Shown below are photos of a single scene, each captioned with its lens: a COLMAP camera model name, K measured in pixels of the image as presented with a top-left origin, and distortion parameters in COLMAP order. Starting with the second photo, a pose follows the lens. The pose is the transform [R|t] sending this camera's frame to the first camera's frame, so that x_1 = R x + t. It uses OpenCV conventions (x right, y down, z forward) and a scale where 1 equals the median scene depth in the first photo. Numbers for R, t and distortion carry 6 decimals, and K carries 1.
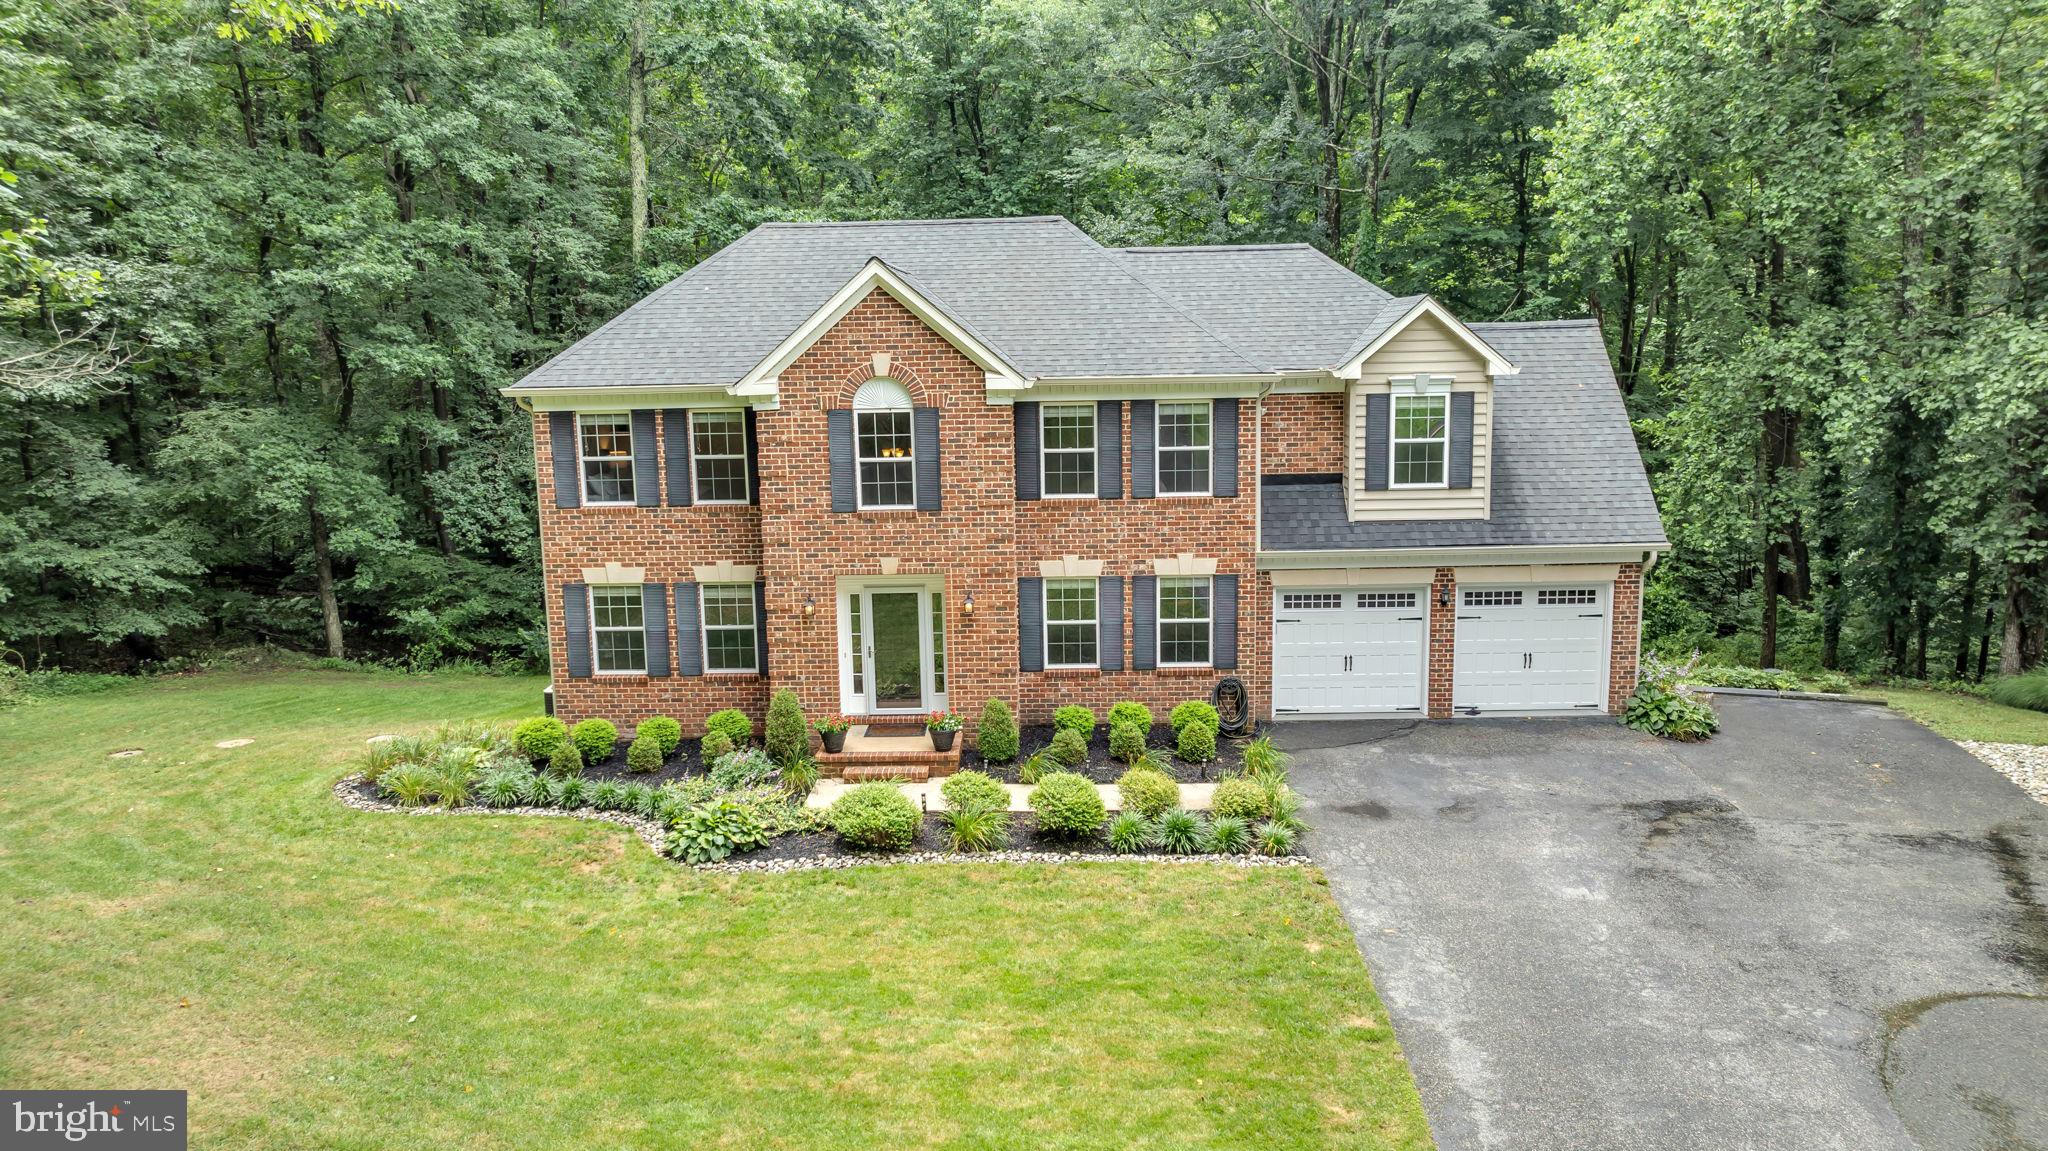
lens RADIAL K [[1425.4, 0, 1021.4], [0, 1425.4, 580.4], [0, 0, 1]] dist [-0.015144, 0.000332]
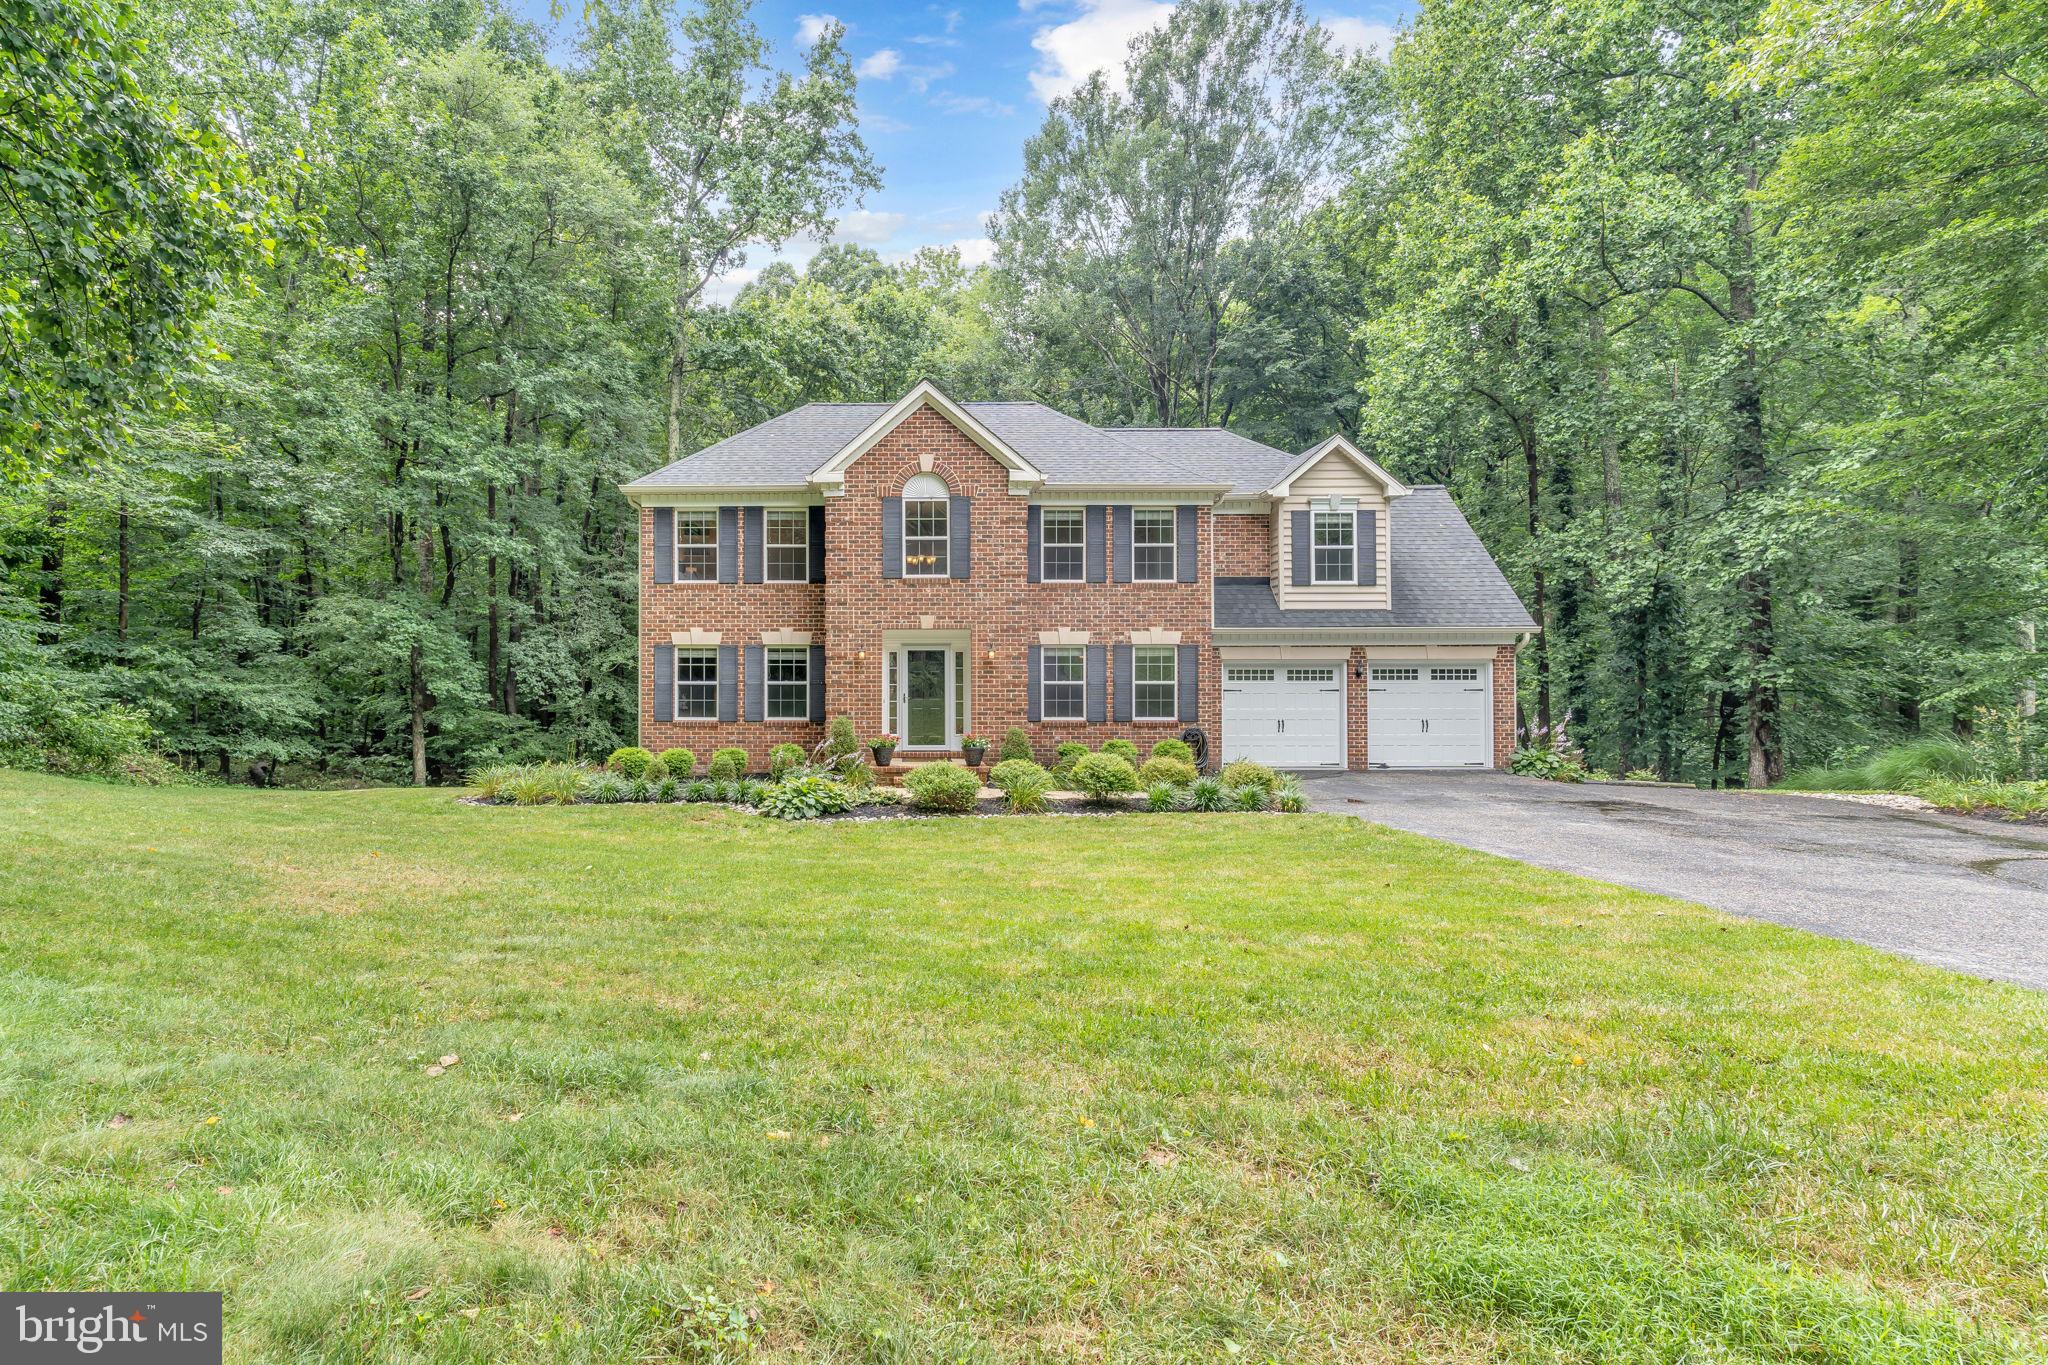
lens RADIAL K [[1074.5, 0, 970.7], [0, 1074.5, 557.9], [0, 0, 1]] dist [-0.000528, -0.000211]
pose [[0.999677, 0.020721, 0.014693, -0.061279], [-0.017889, 0.984945, -0.171938, 0.083955], [-0.018035, 0.171620, 0.984998, 0.057517]]
